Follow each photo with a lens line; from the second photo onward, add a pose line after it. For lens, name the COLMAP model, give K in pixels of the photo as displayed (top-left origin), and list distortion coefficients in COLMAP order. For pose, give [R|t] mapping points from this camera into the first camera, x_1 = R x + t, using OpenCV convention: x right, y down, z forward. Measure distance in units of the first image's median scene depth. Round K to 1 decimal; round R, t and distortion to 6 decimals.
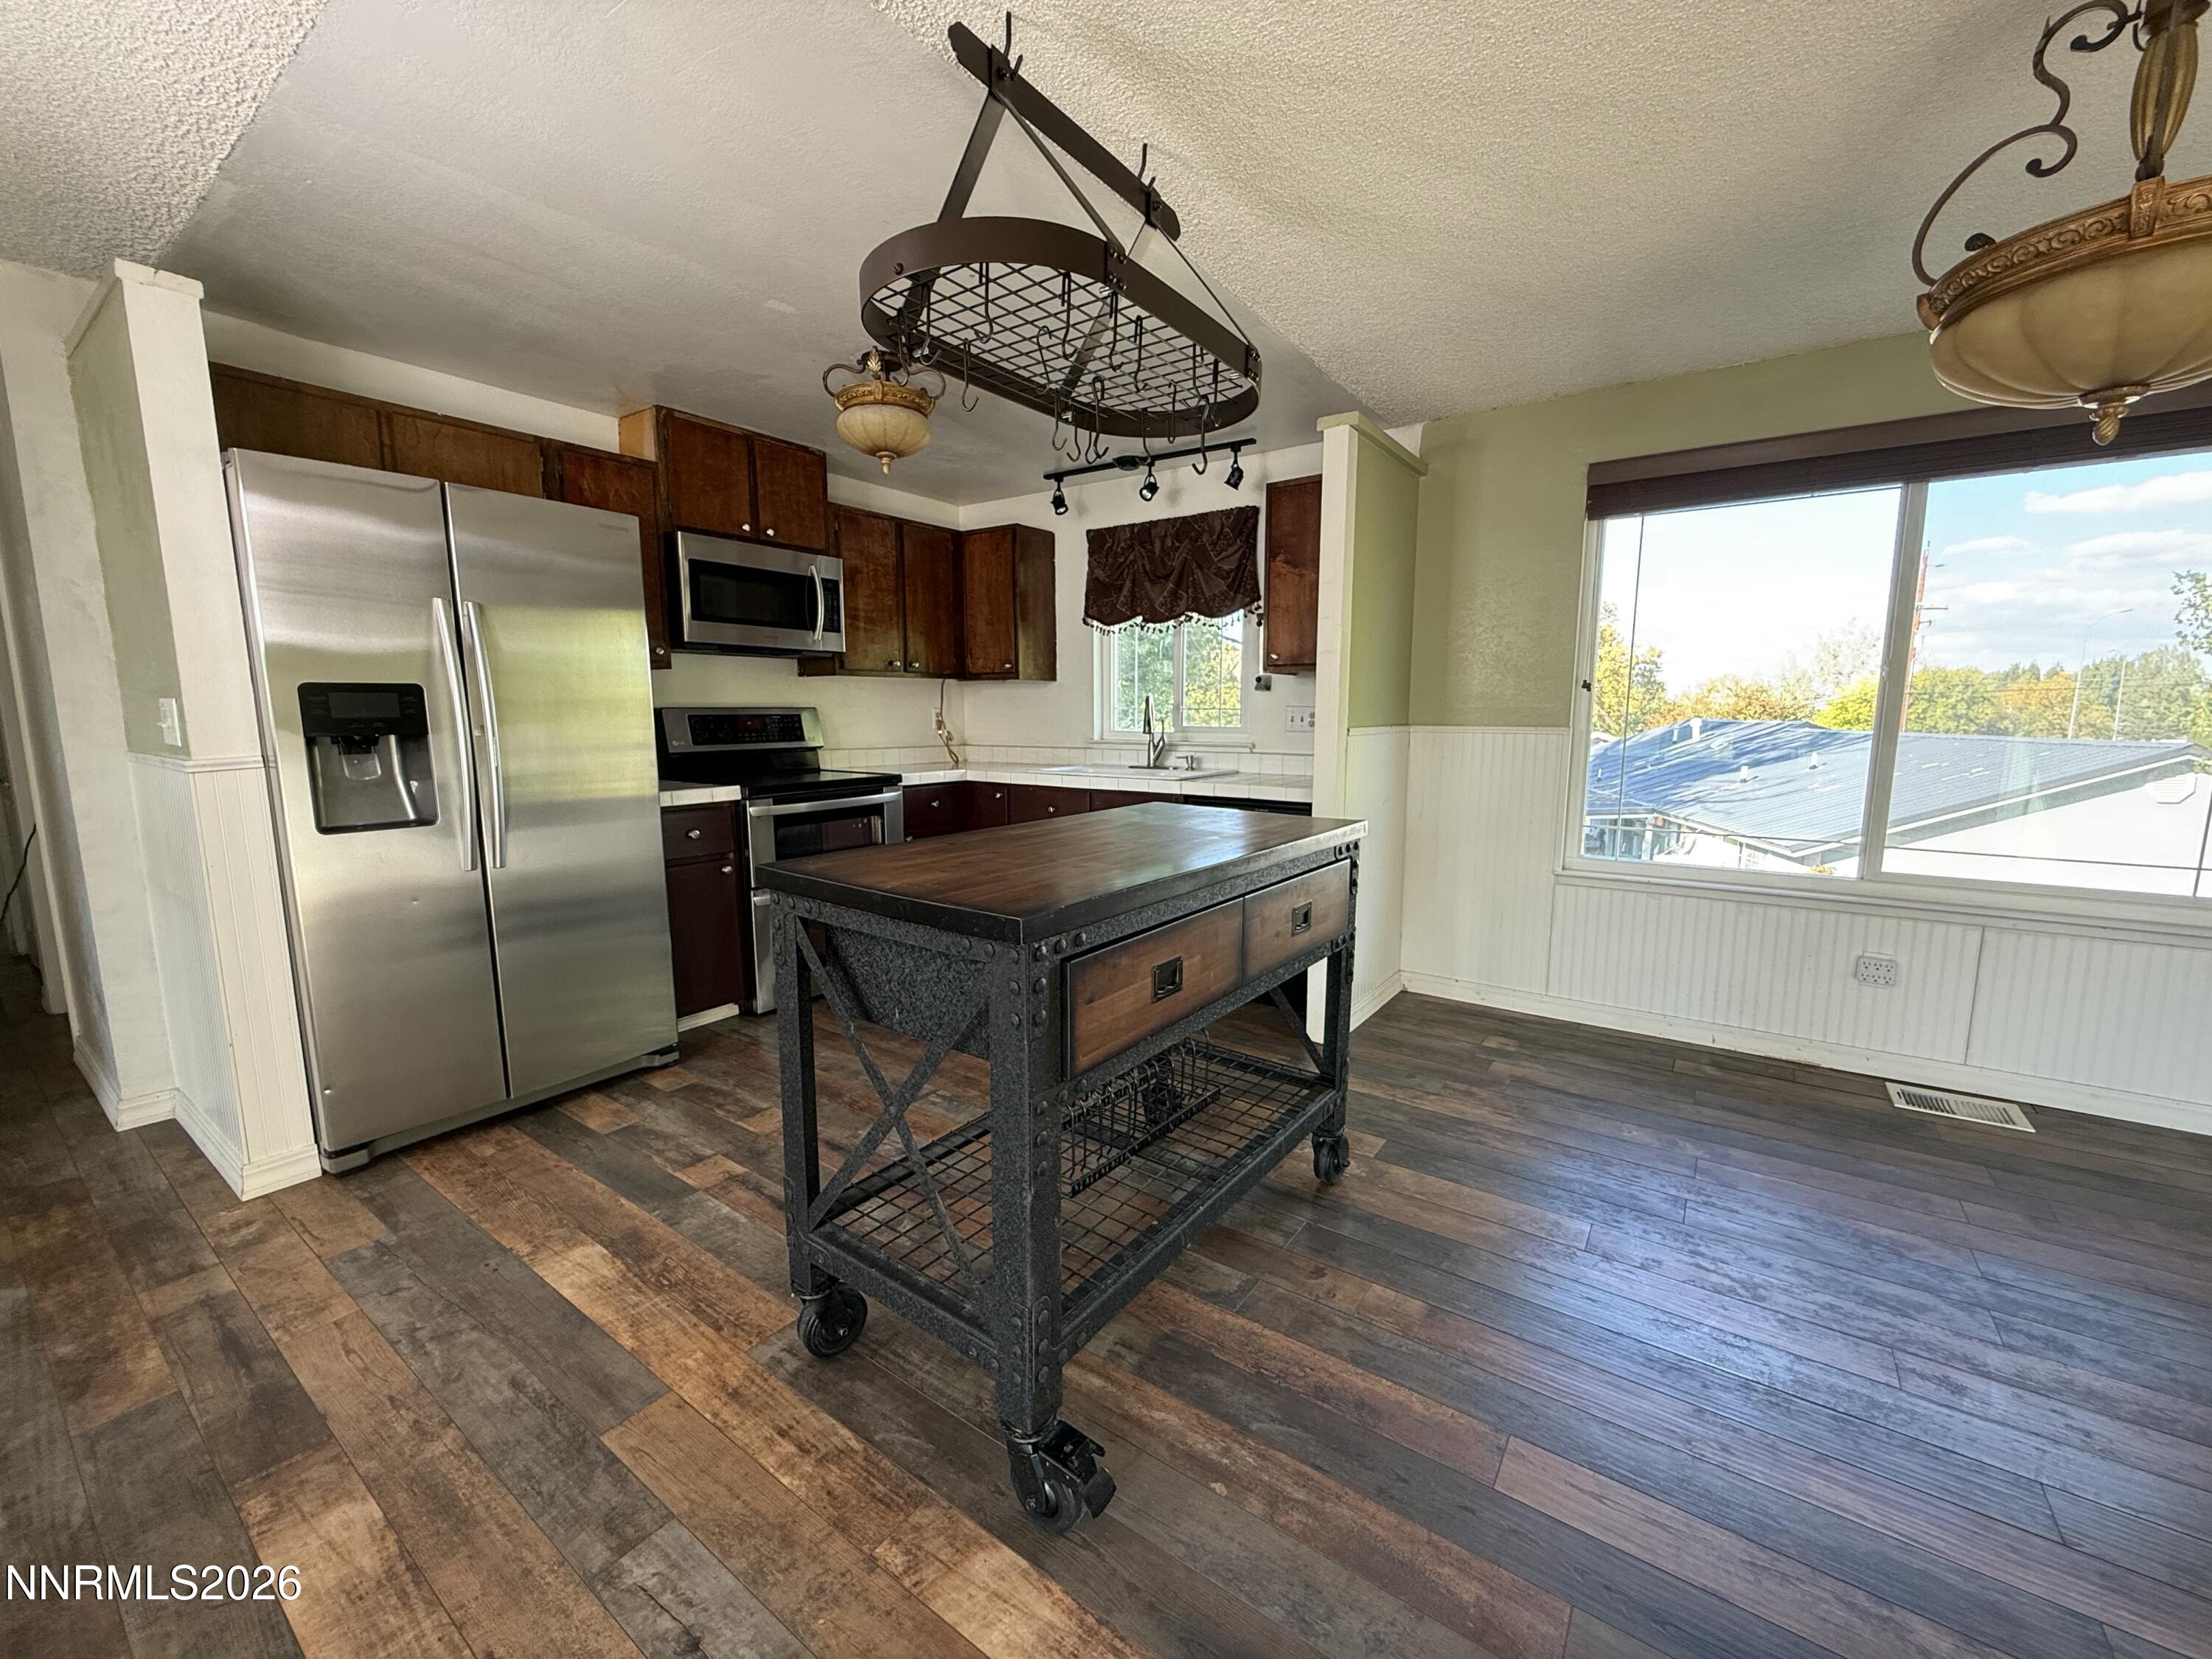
lens RADIAL K [[883.3, 0, 1102.2], [0, 883.3, 828.1], [0, 0, 1]] dist [-0.002983, 0.000130]
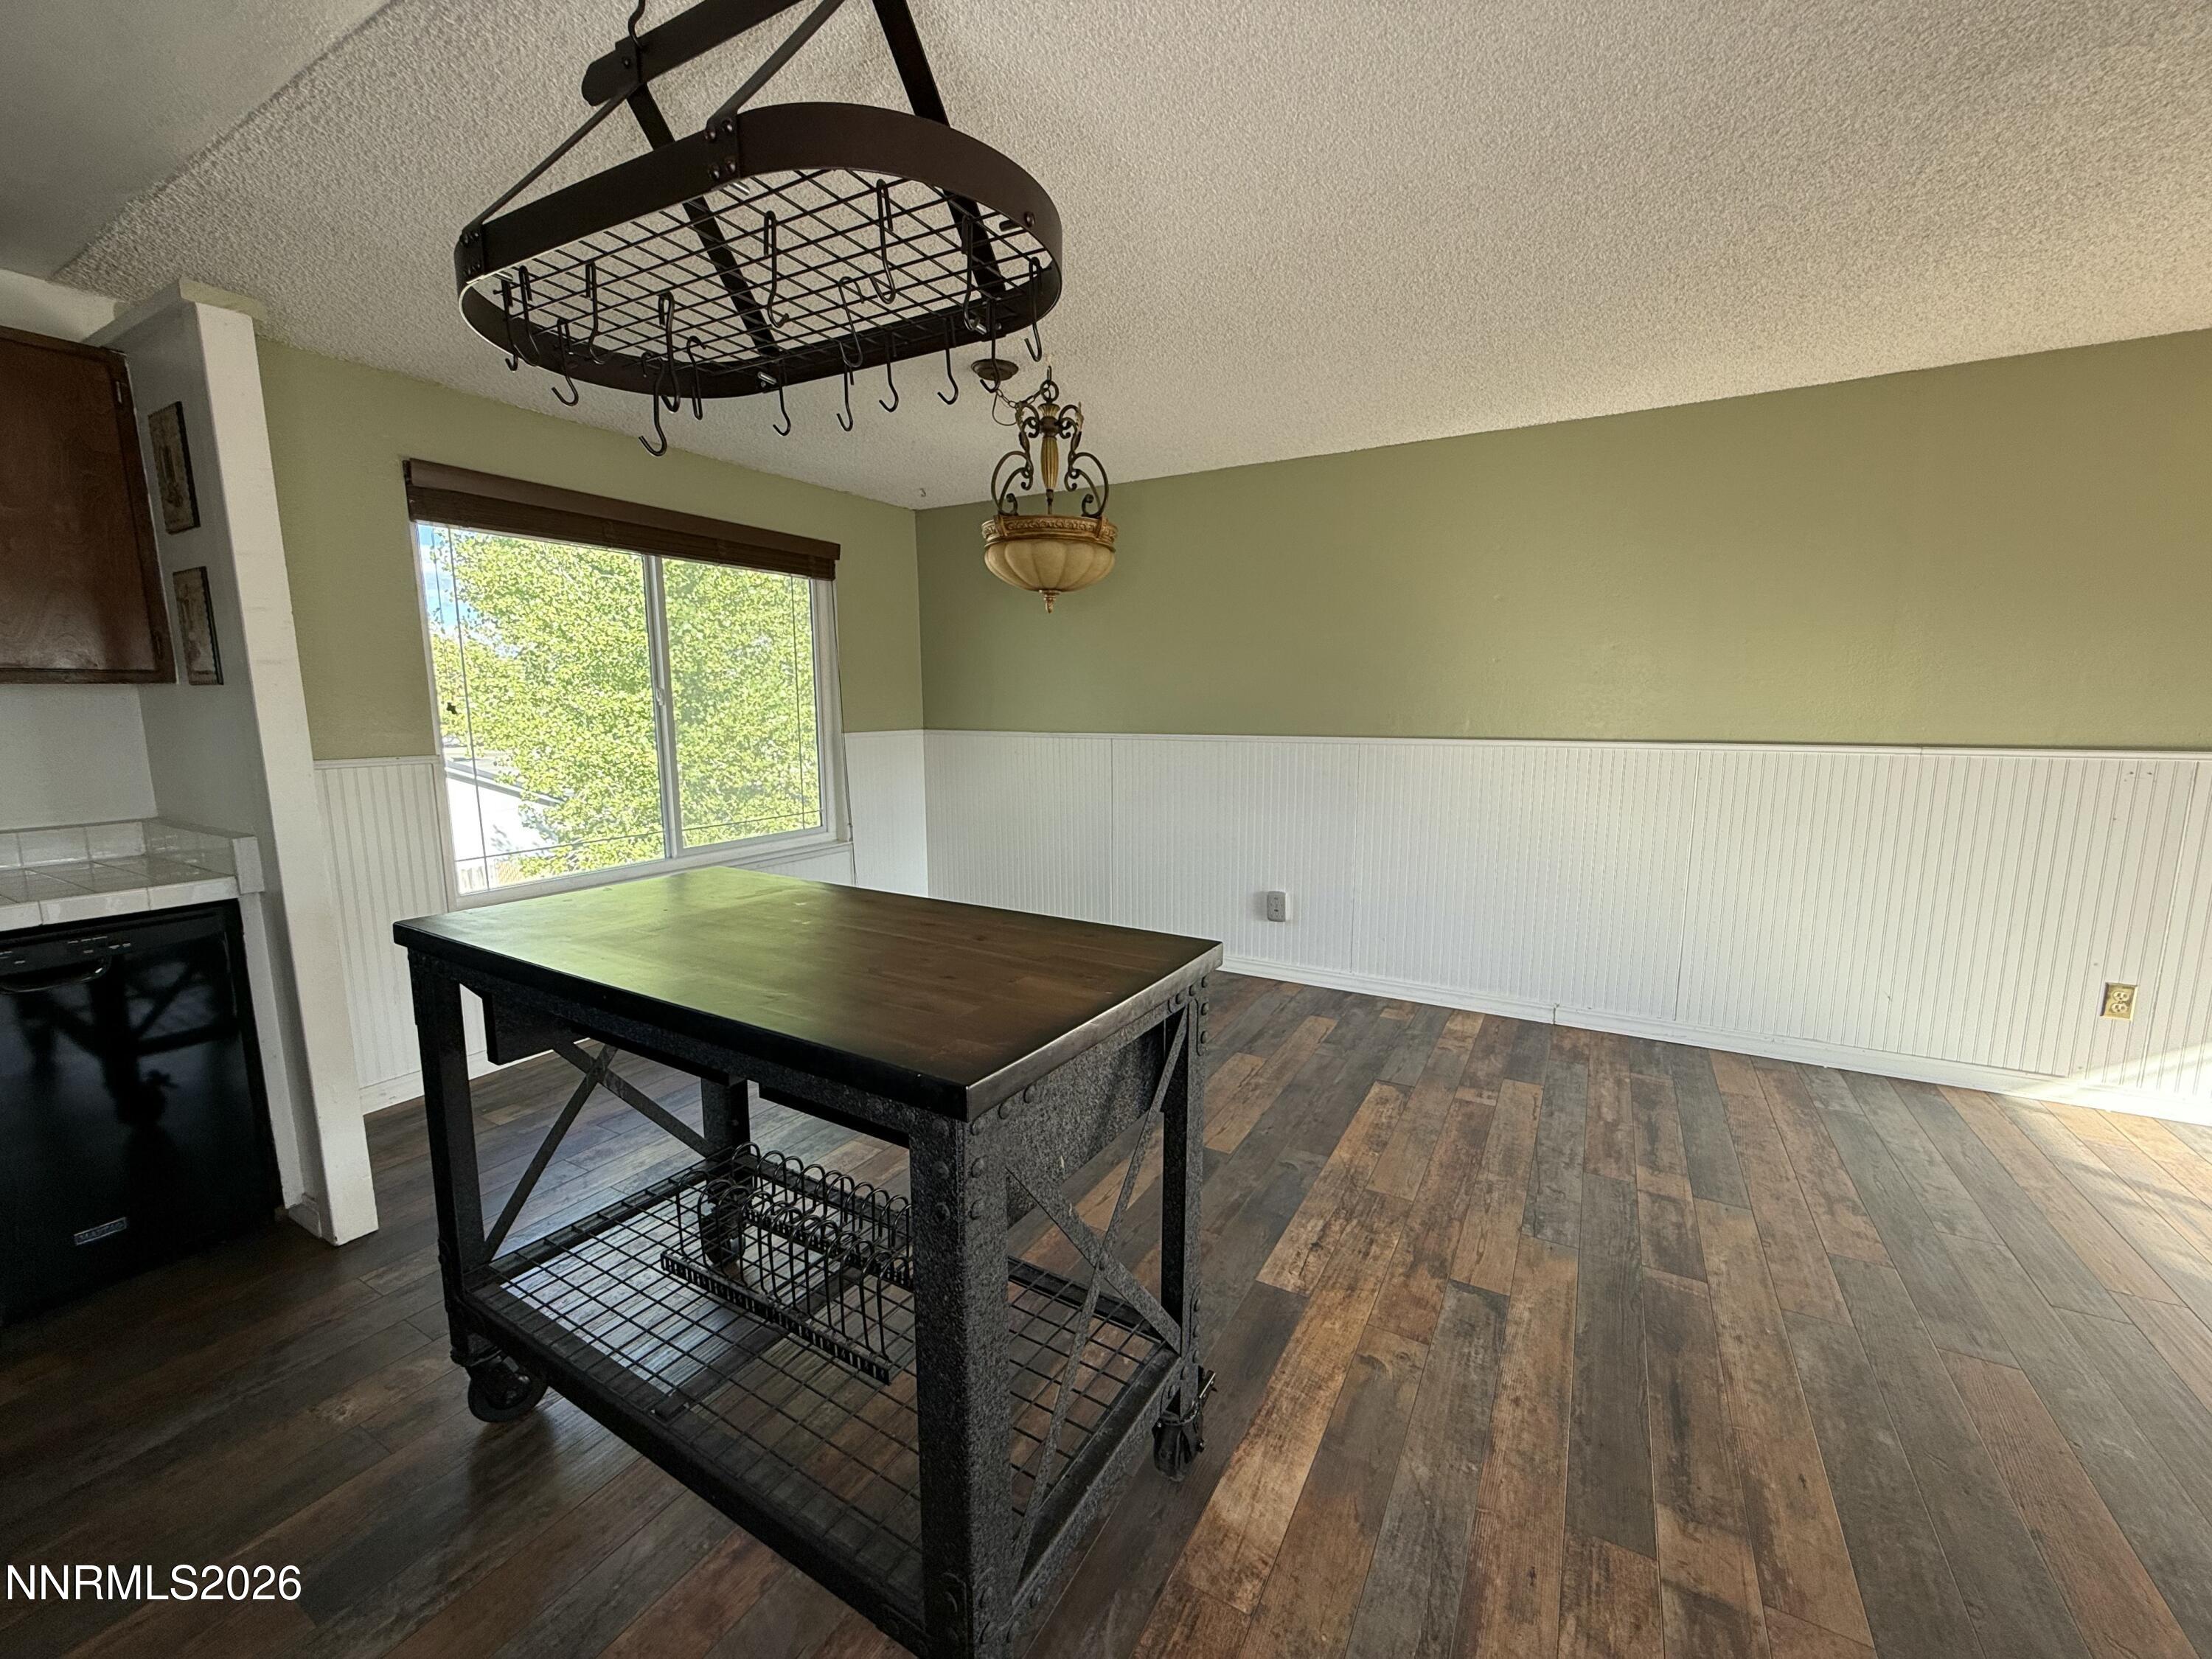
lens RADIAL K [[883.3, 0, 1102.6], [0, 883.3, 827.7], [0, 0, 1]] dist [-0.002983, 0.000130]
pose [[-0.104536, -0.141280, 0.984435, -0.452284], [0.138083, 0.978209, 0.155050, -0.092424], [-0.984889, 0.152142, -0.082749, 0.457221]]
